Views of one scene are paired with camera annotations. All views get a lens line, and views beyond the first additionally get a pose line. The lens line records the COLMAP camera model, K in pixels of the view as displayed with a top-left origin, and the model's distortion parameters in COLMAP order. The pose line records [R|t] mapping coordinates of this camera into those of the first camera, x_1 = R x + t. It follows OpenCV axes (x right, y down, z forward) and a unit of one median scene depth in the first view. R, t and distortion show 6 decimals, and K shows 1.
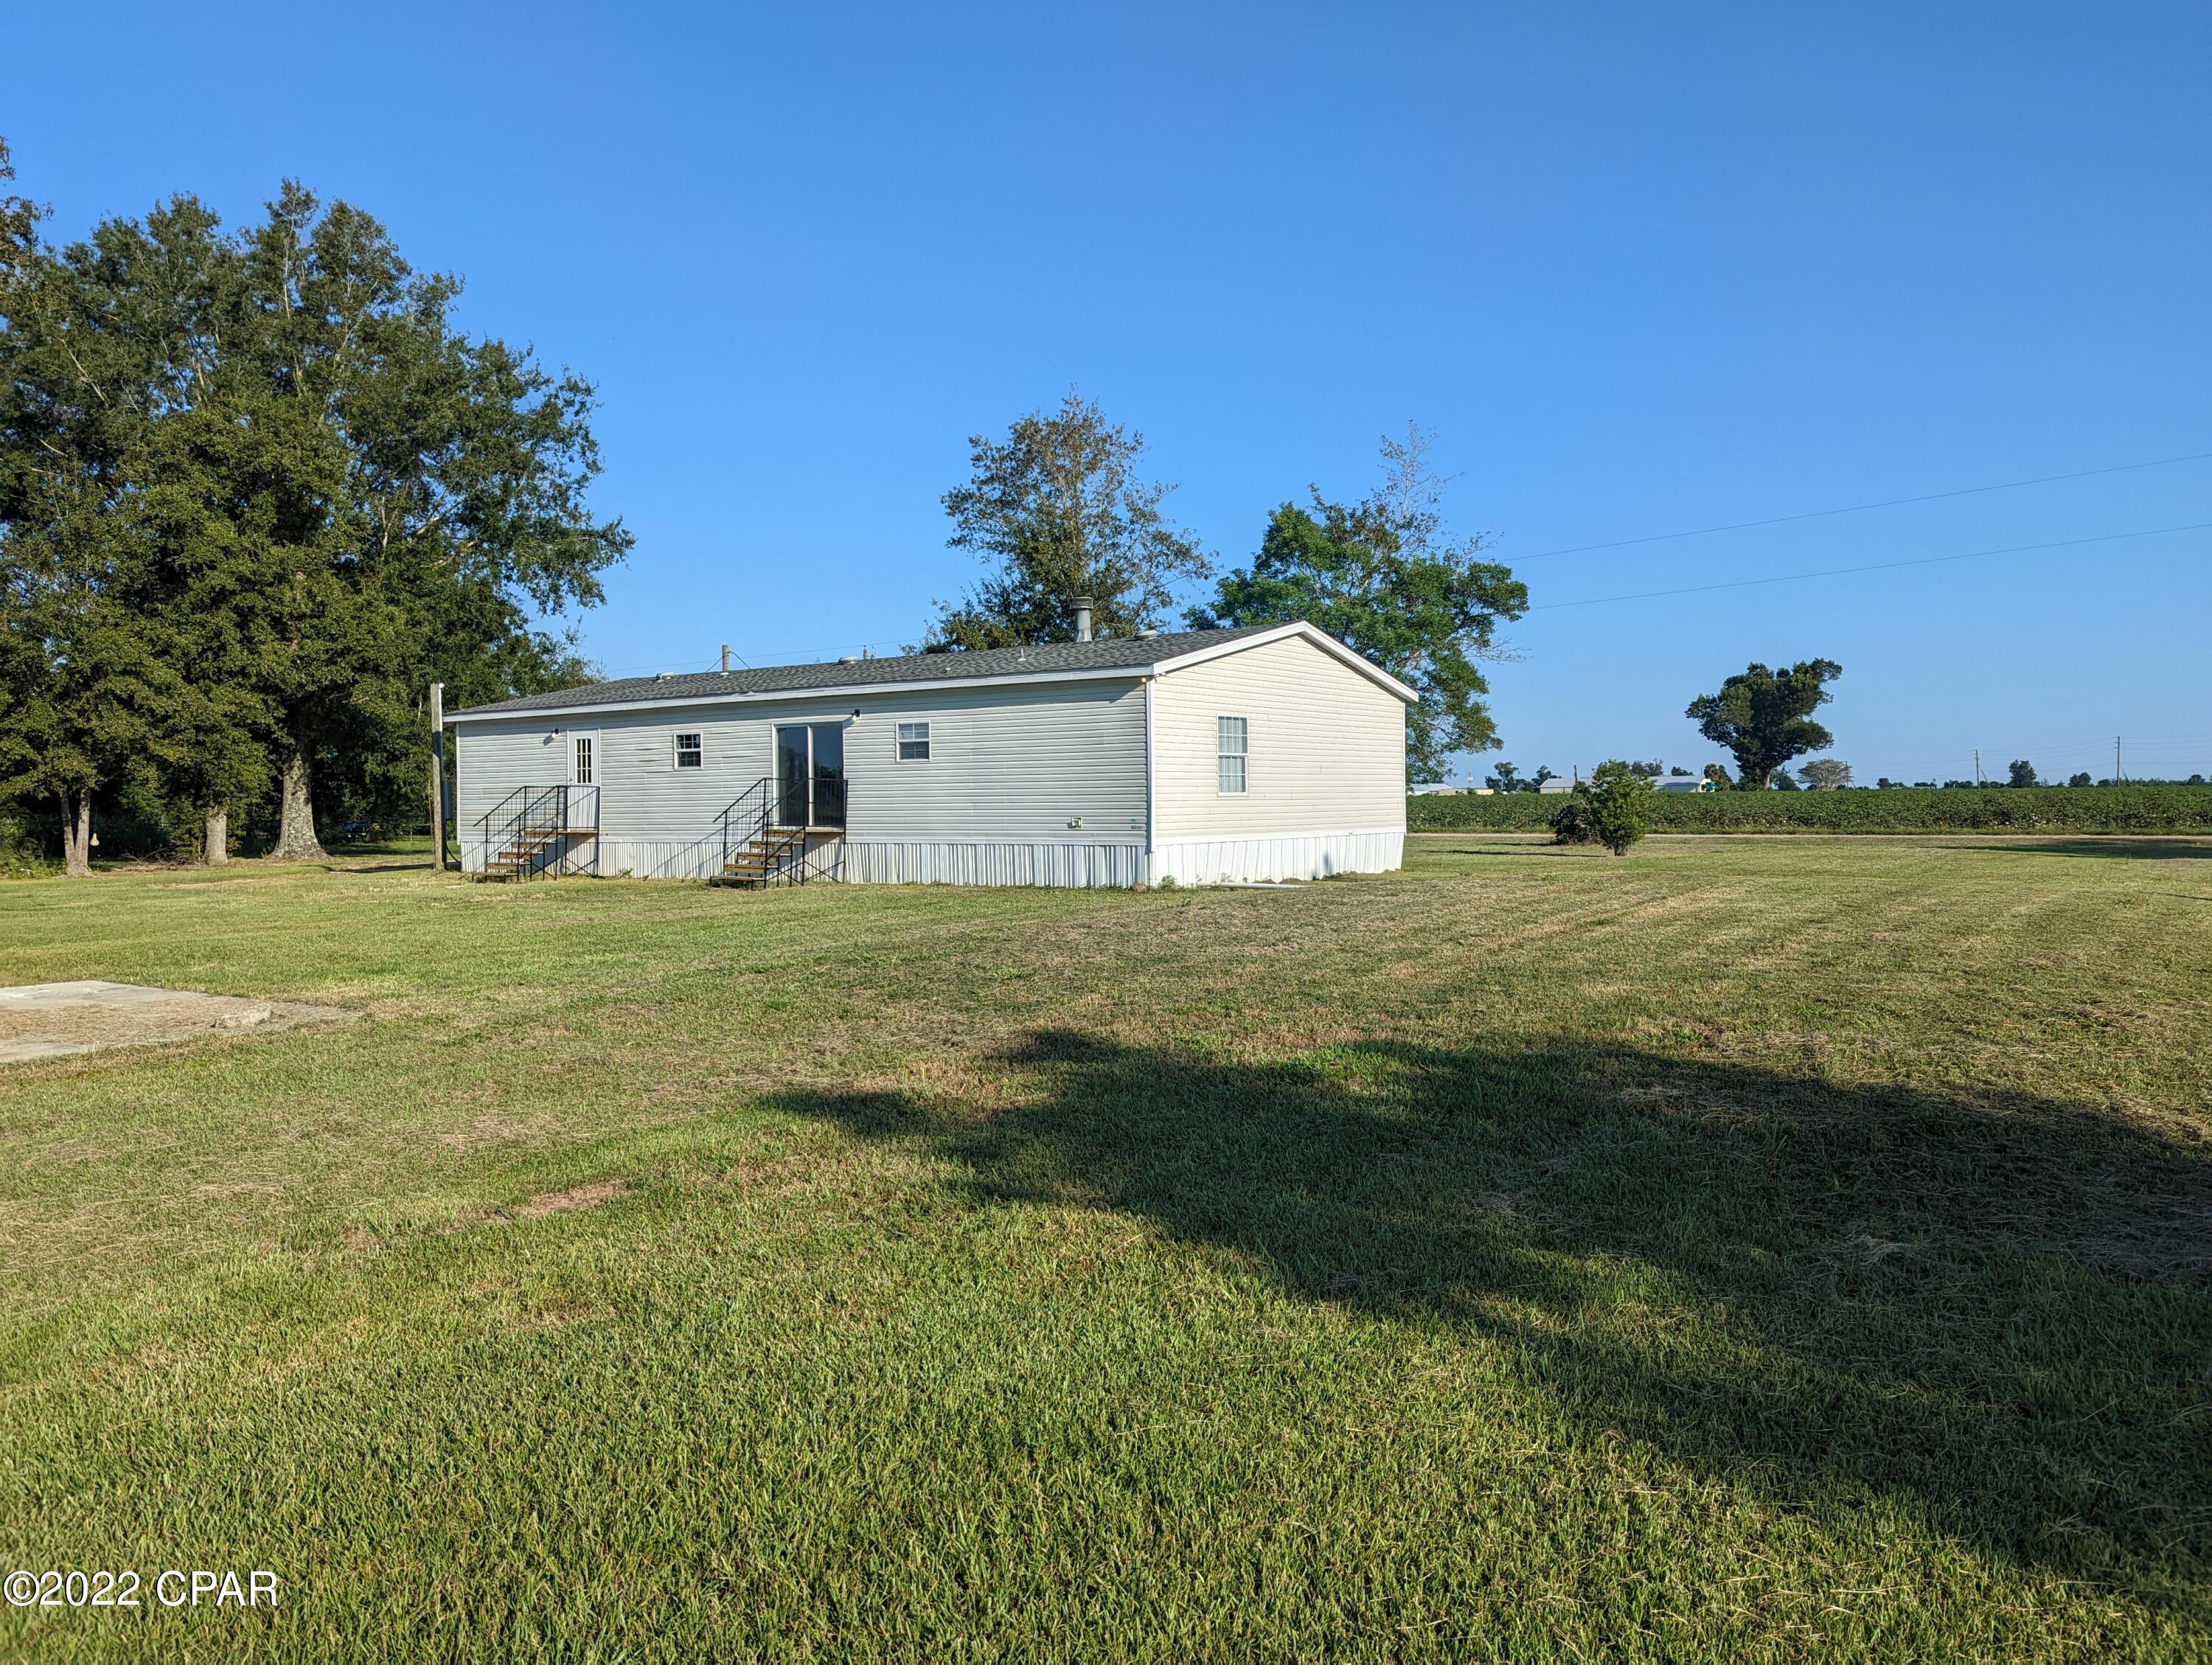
lens RADIAL K [[1565.4, 0, 1105.1], [0, 1565.4, 836.6], [0, 0, 1]] dist [-0.009011, -0.000461]
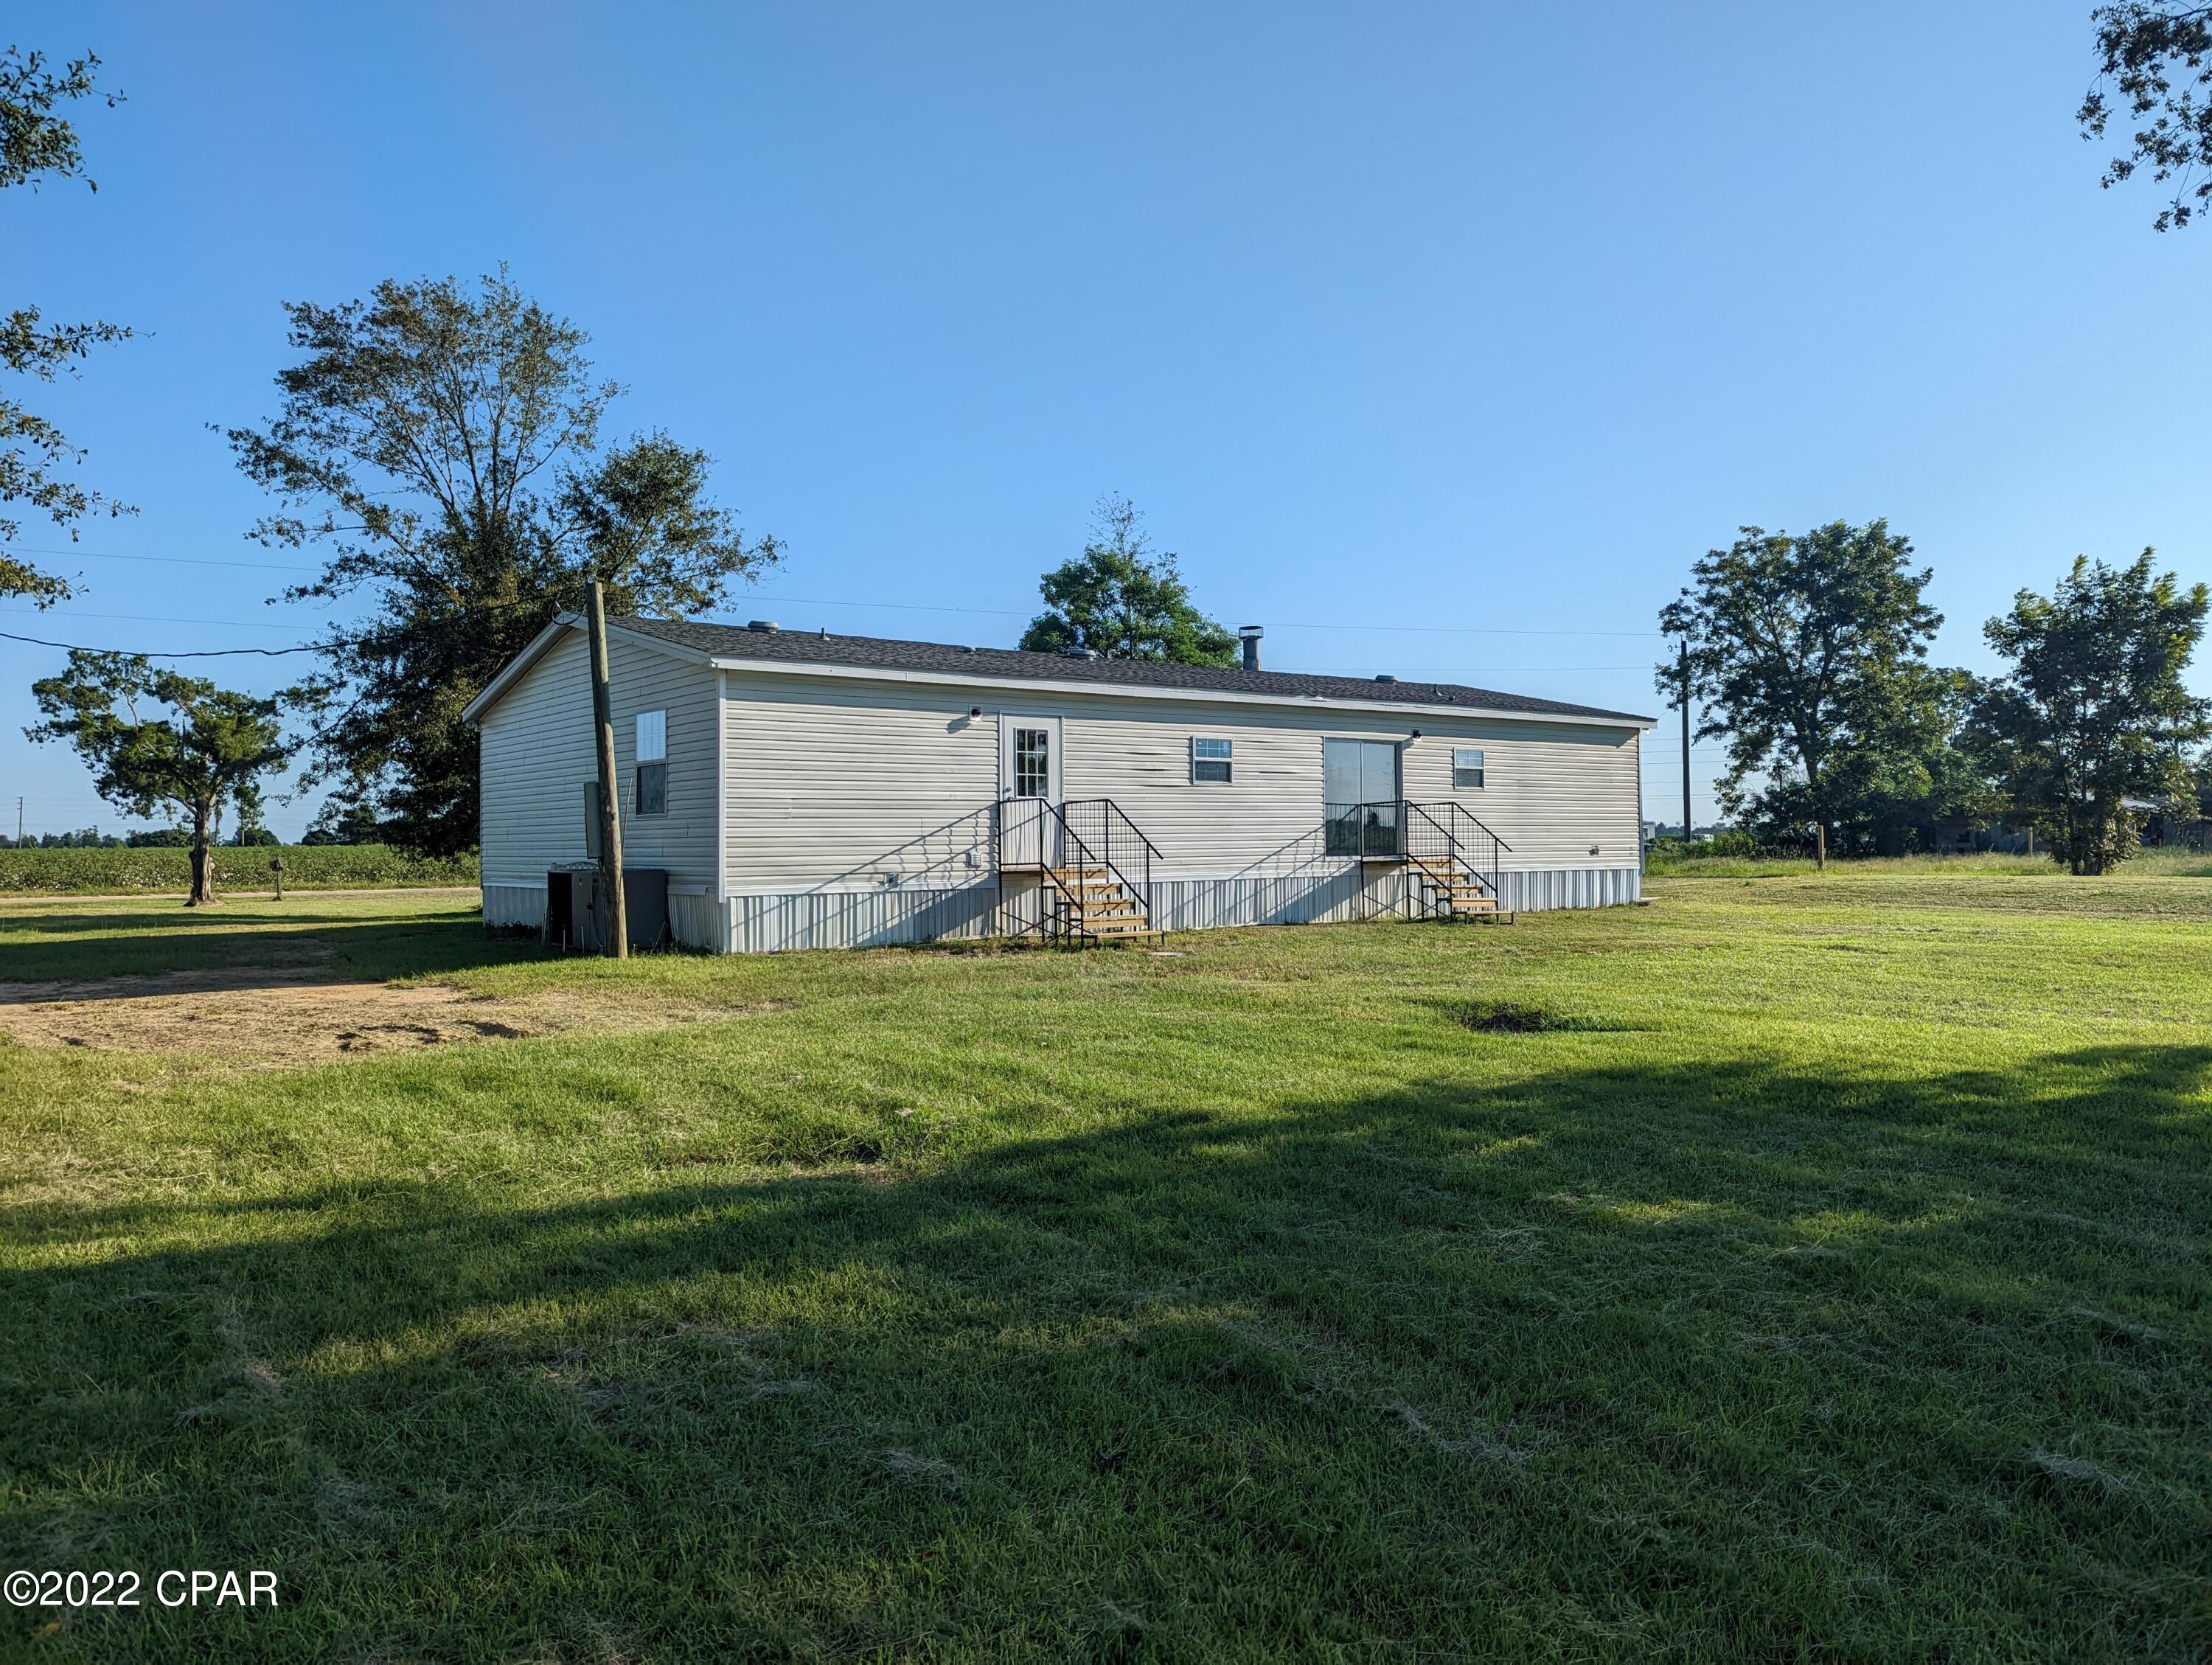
lens RADIAL K [[1565.4, 0, 1105.2], [0, 1565.4, 835.2], [0, 0, 1]] dist [-0.009011, -0.000461]
pose [[0.334168, 0.004602, 0.942502, -0.951480], [0.014896, 0.999837, -0.010163, -0.010410], [-0.942396, 0.017436, 0.334045, 0.748810]]
